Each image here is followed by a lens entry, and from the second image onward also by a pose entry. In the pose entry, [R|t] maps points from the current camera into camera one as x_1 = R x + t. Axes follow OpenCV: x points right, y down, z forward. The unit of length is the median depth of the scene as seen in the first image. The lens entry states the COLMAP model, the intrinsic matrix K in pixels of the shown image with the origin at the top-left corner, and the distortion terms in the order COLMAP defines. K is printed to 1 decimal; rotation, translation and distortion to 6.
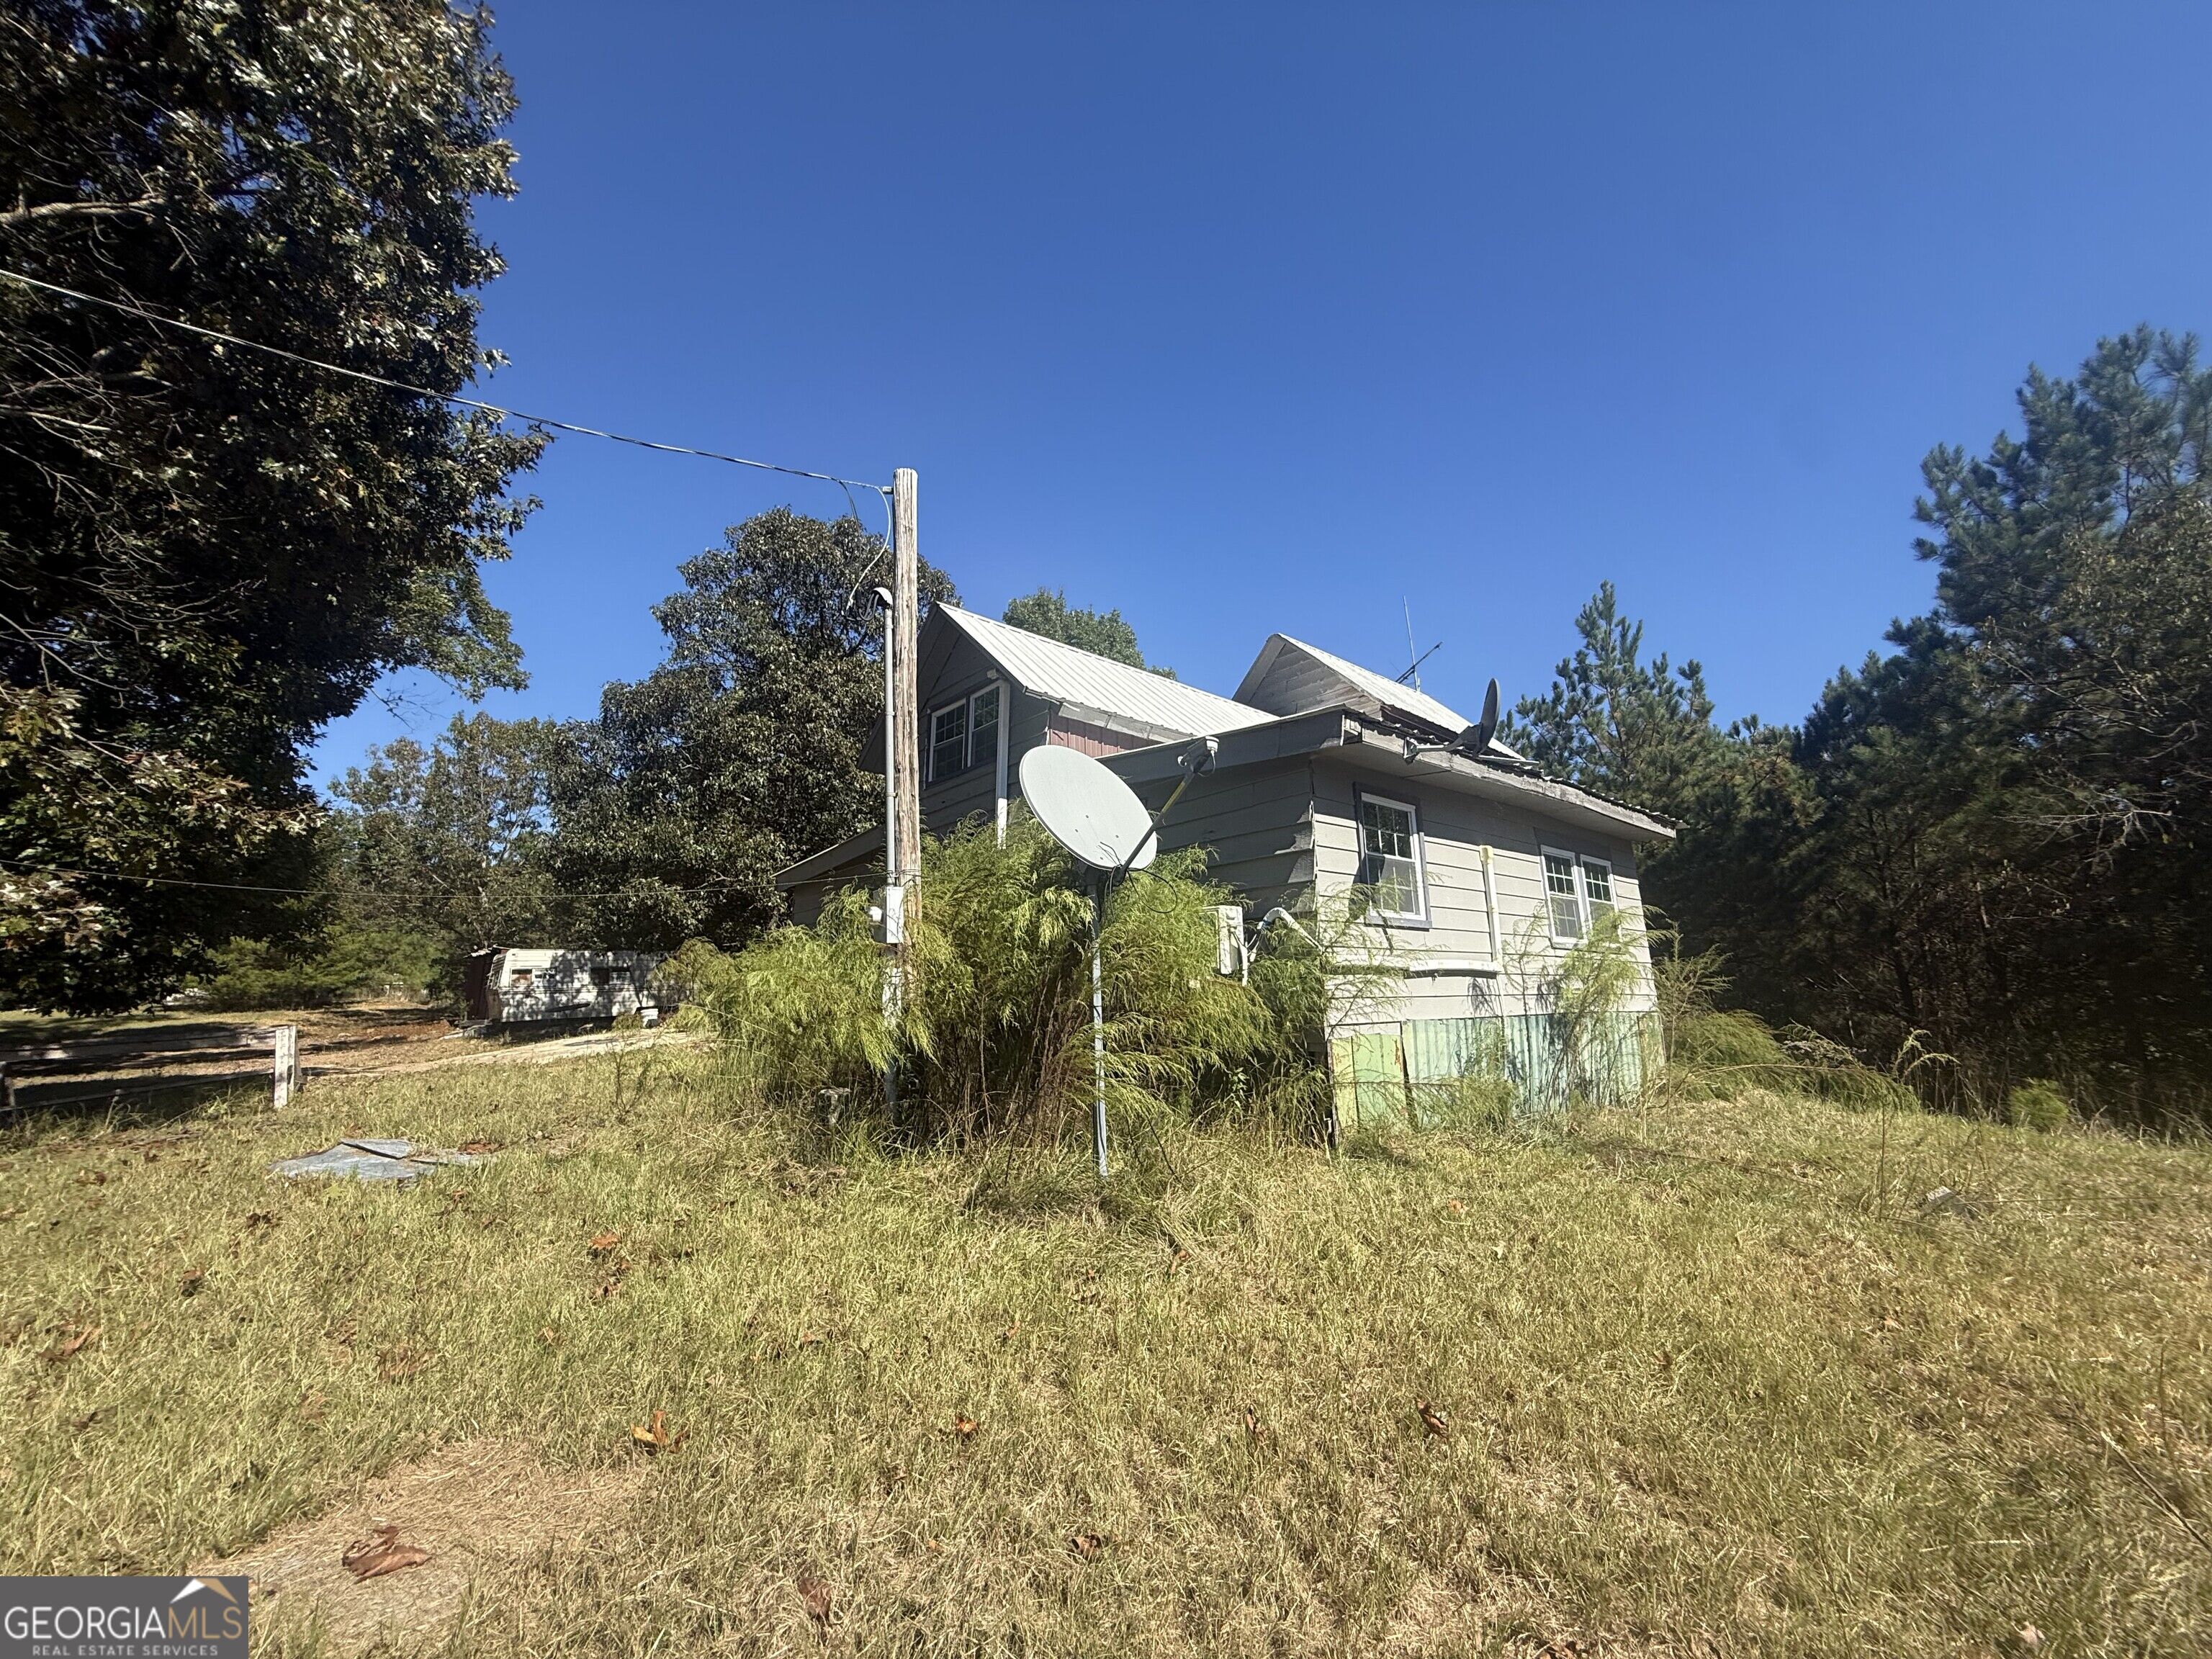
lens RADIAL K [[889.2, 0, 1108.4], [0, 889.2, 823.8], [0, 0, 1]] dist [0.002223, 0.000170]
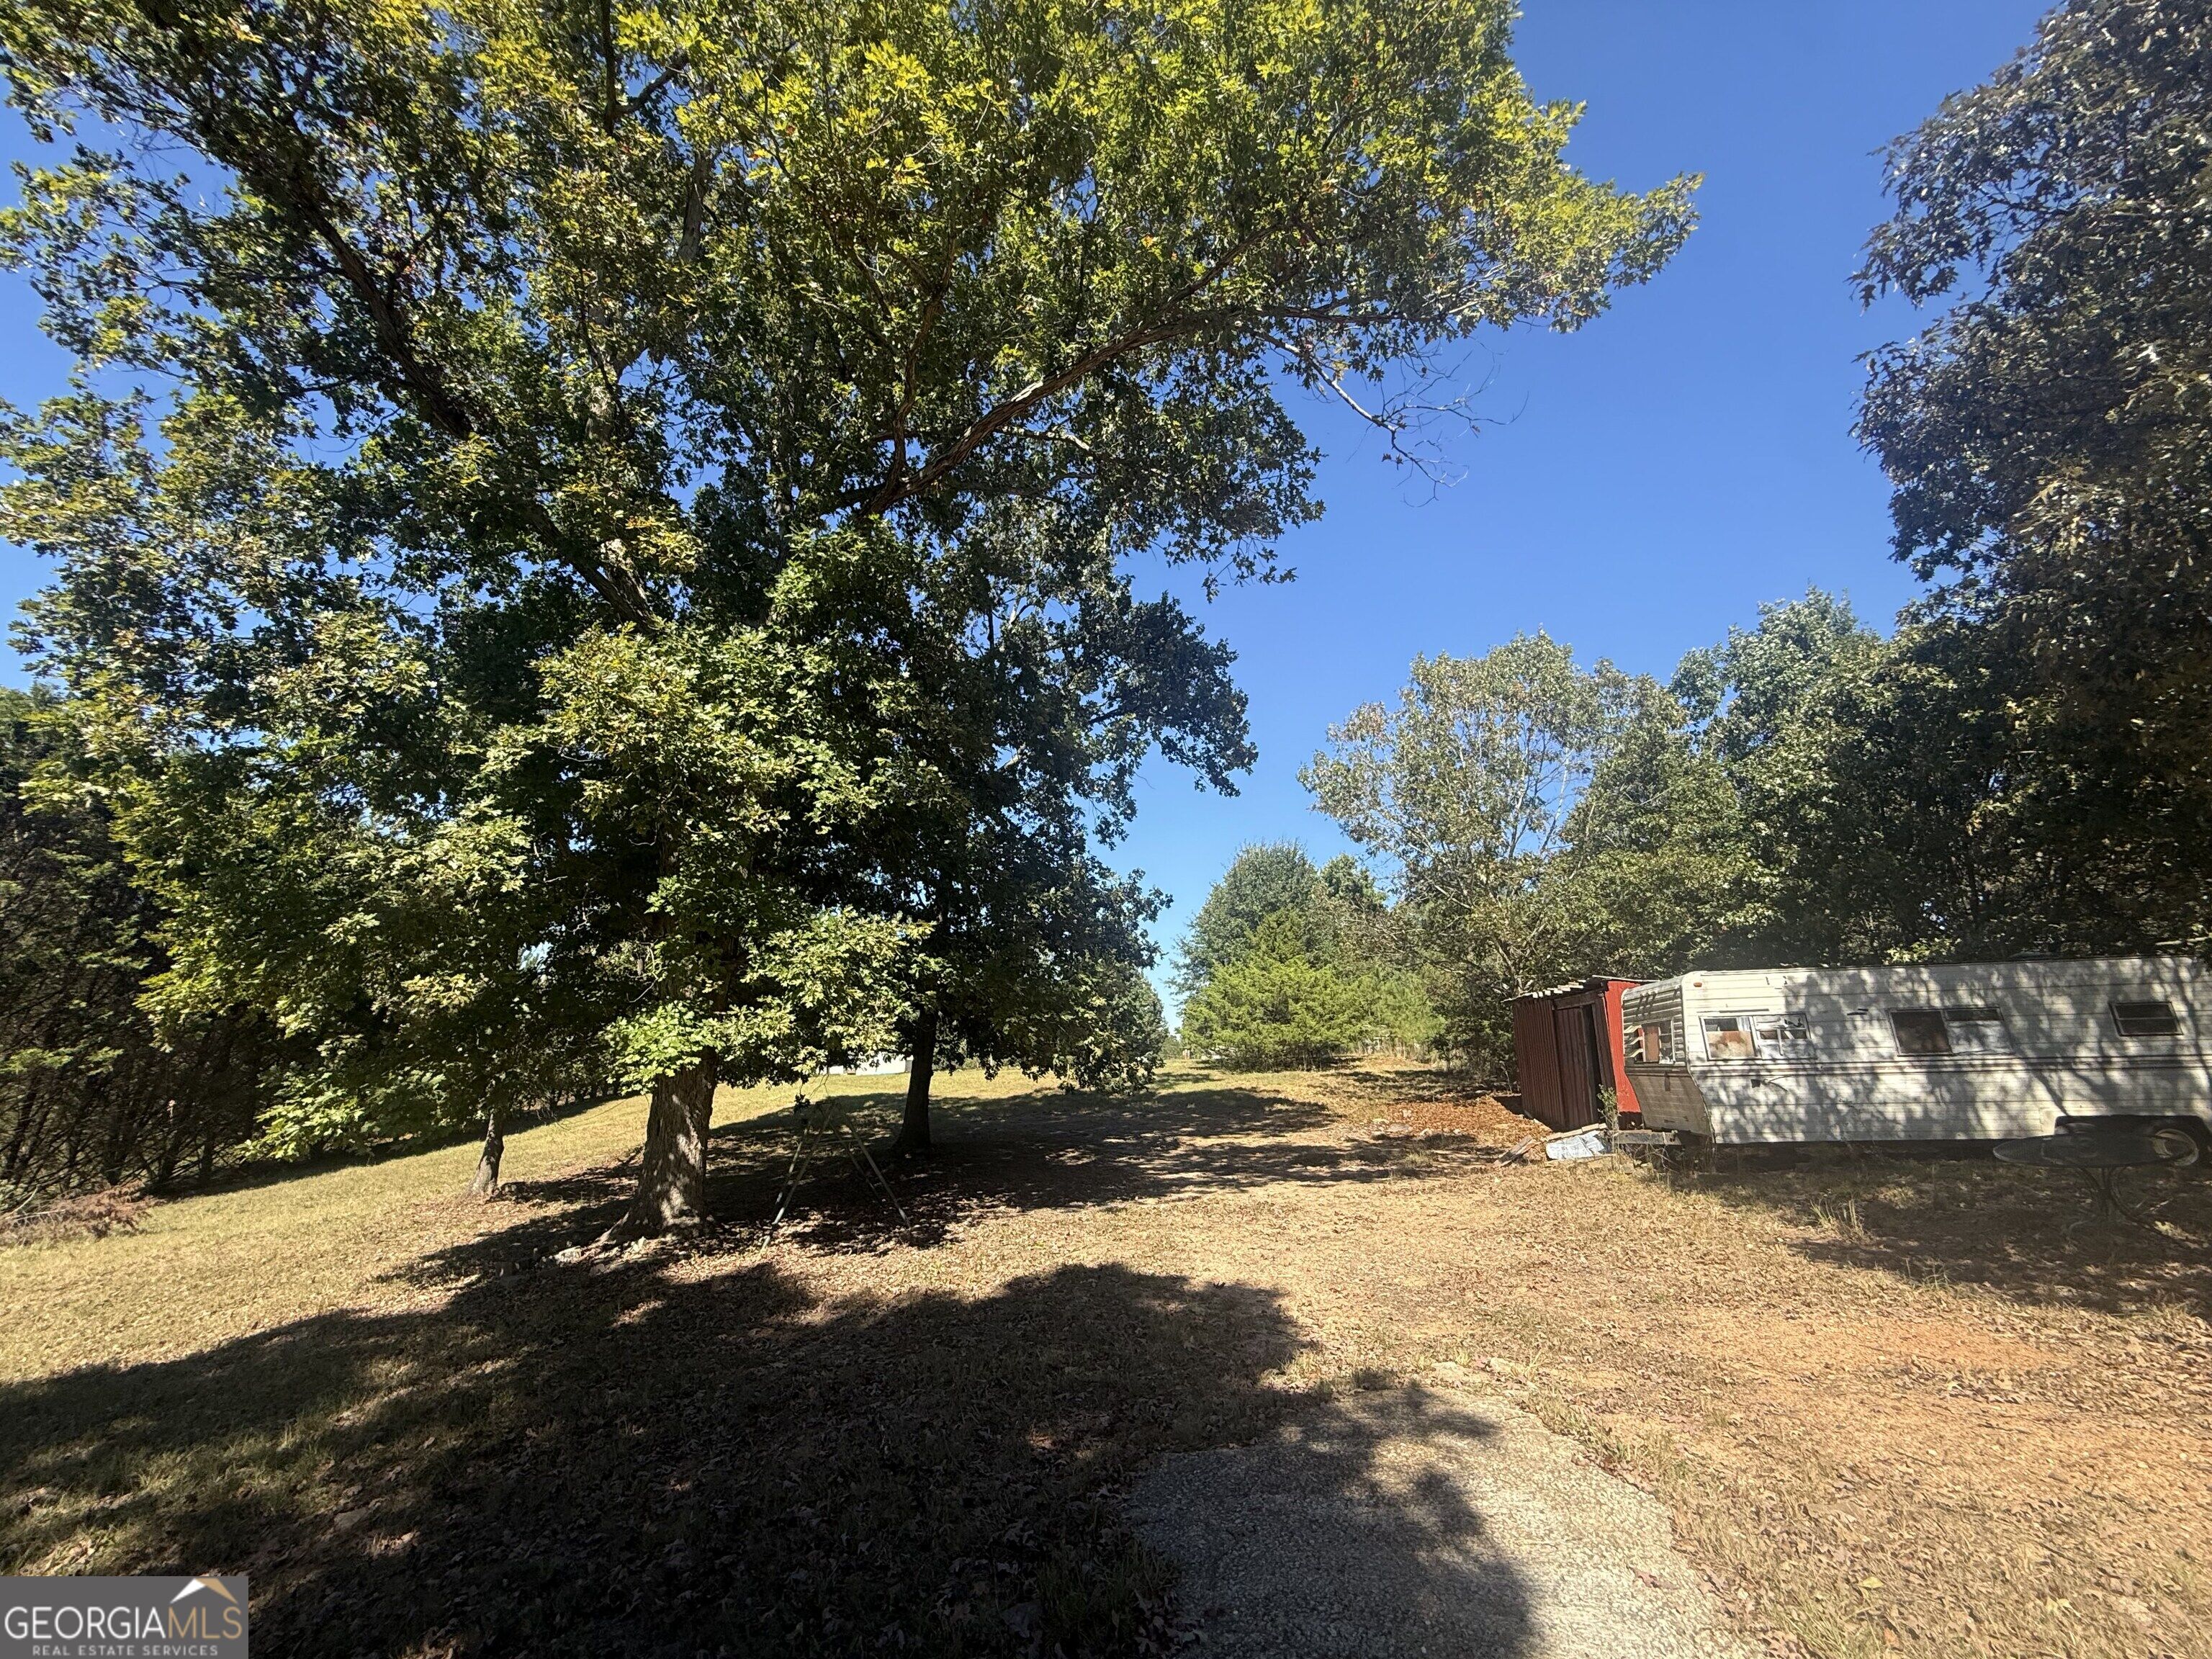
lens RADIAL K [[889.2, 0, 1104.2], [0, 889.2, 827.4], [0, 0, 1]] dist [0.002223, 0.000170]
pose [[0.596551, -0.186296, -0.780654, -0.474294], [0.149956, 0.981430, -0.119617, 0.077573], [0.788442, -0.045706, 0.613409, 0.492967]]
